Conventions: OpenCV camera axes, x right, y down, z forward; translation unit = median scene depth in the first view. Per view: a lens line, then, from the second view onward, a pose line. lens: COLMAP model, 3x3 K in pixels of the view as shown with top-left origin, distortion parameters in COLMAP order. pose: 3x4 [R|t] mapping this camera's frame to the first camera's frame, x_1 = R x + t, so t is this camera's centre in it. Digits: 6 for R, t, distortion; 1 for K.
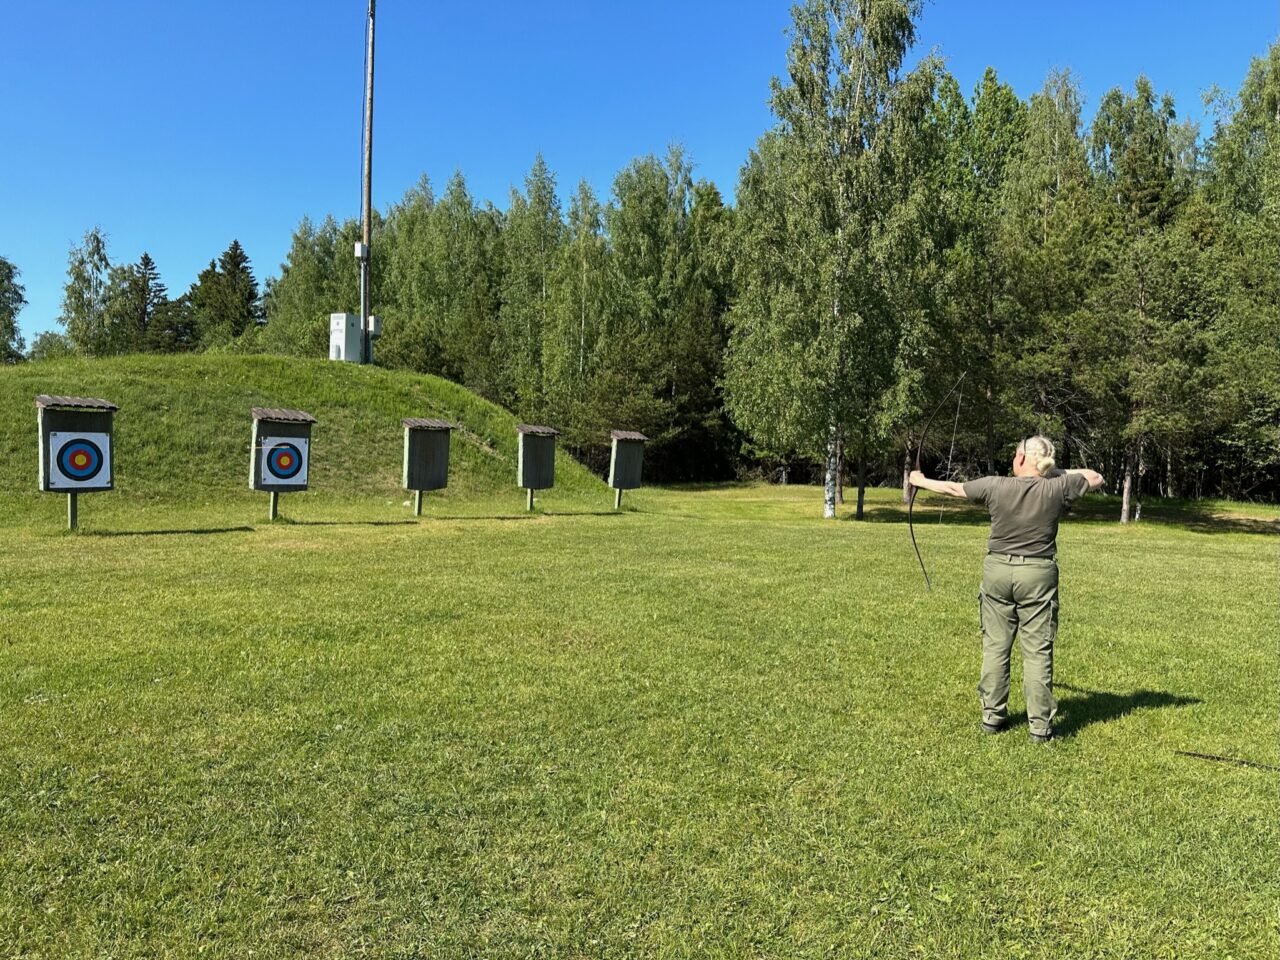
lens RADIAL K [[895.1, 0, 640.5], [0, 895.1, 479.2], [0, 0, 1]] dist [0.106429, -0.154262]
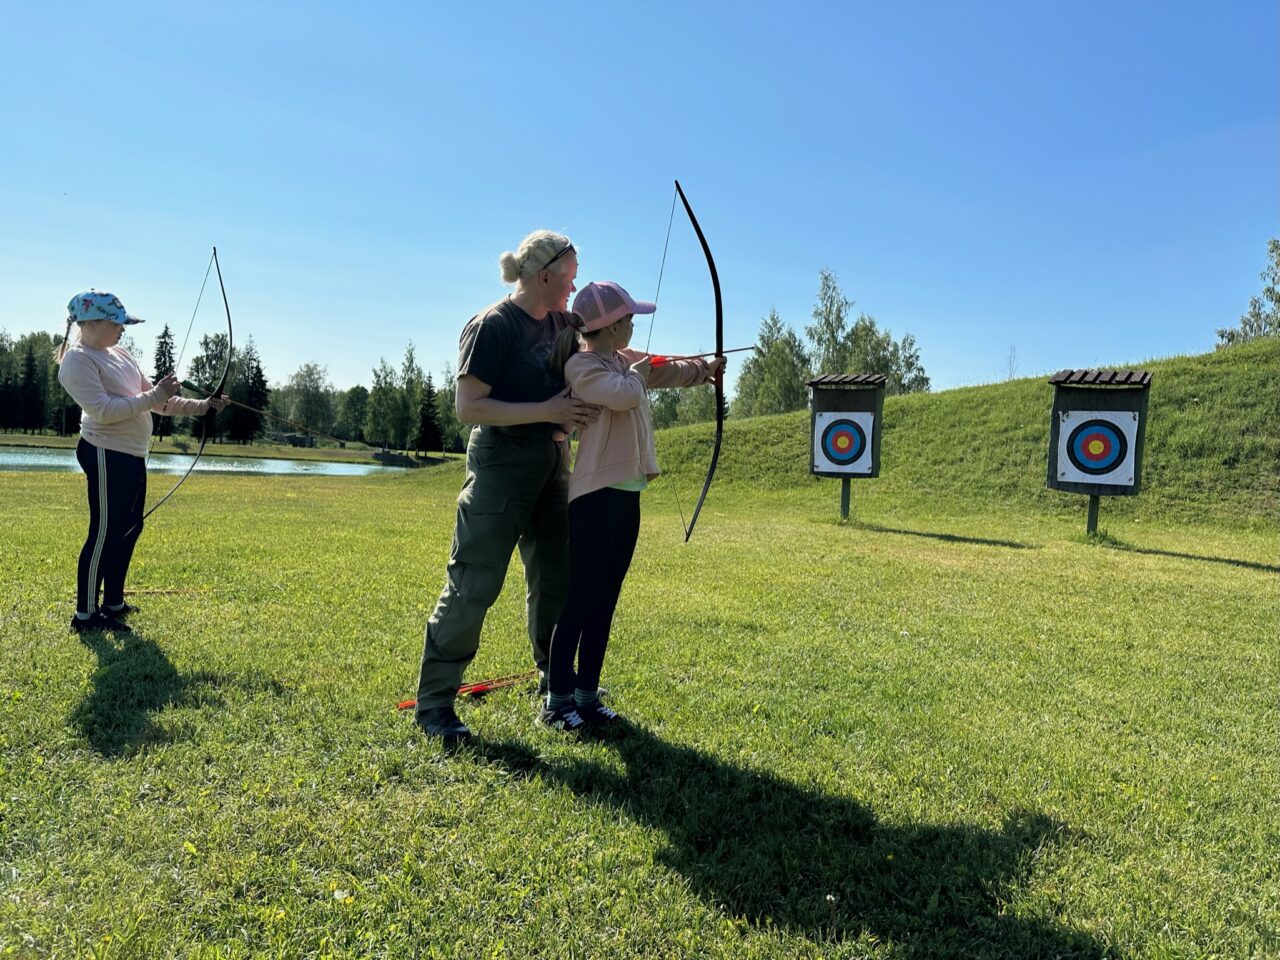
lens RADIAL K [[894.5, 0, 642.6], [0, 894.5, 469.3], [0, 0, 1]] dist [0.090046, -0.120989]
pose [[0.108873, -0.006311, -0.994036, 0.115291], [-0.072425, 0.997272, -0.014264, 0.014893], [0.991414, 0.073546, 0.108119, 0.318619]]
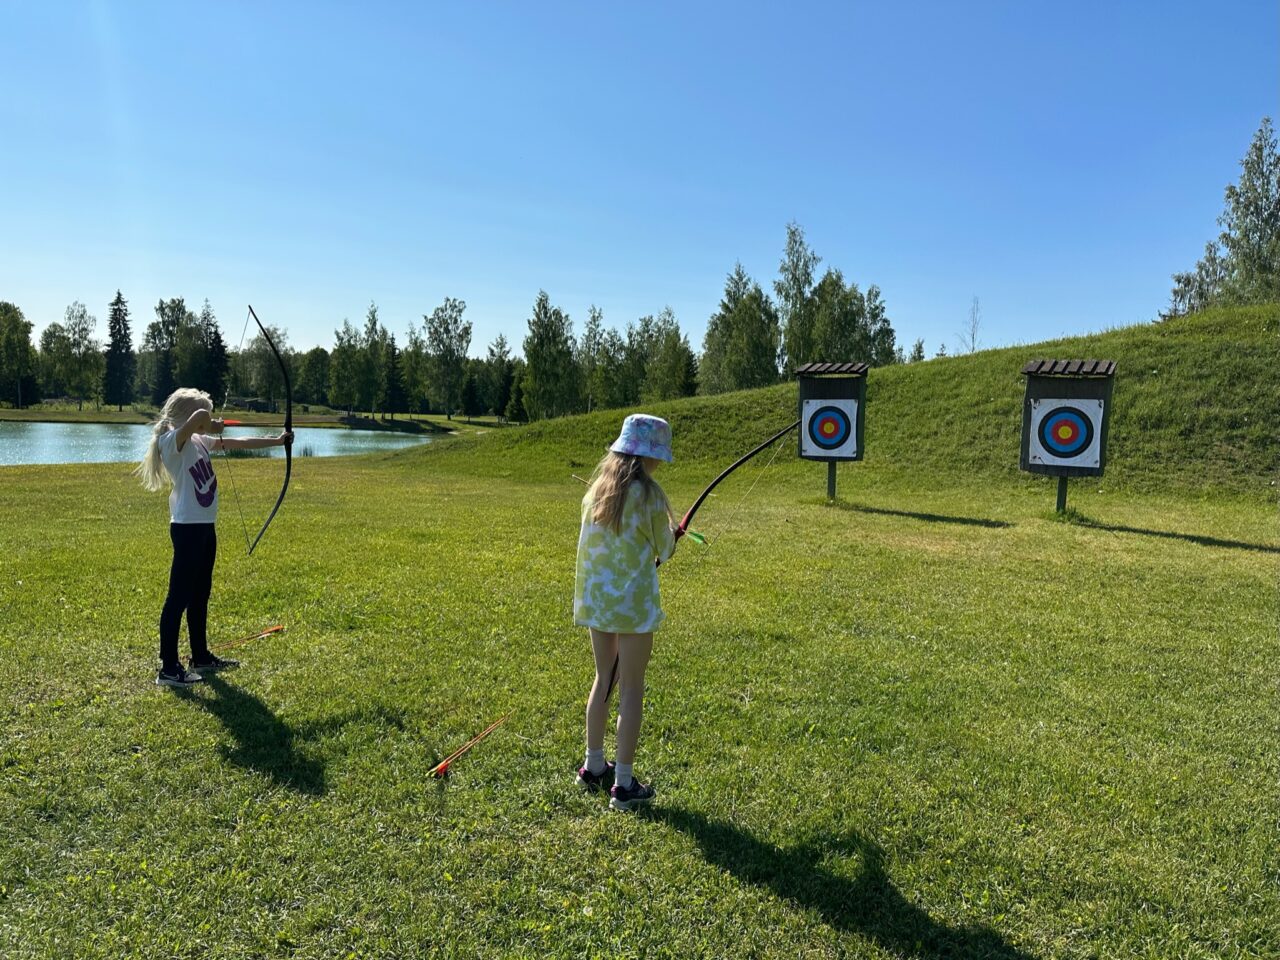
lens RADIAL K [[891.7, 0, 639.6], [0, 891.7, 475.0], [0, 0, 1]] dist [0.113873, -0.162640]
pose [[0.142409, 0.047317, -0.988676, 0.136189], [-0.045032, 0.998132, 0.041283, -0.000676], [0.988783, 0.038643, 0.144274, 0.299950]]
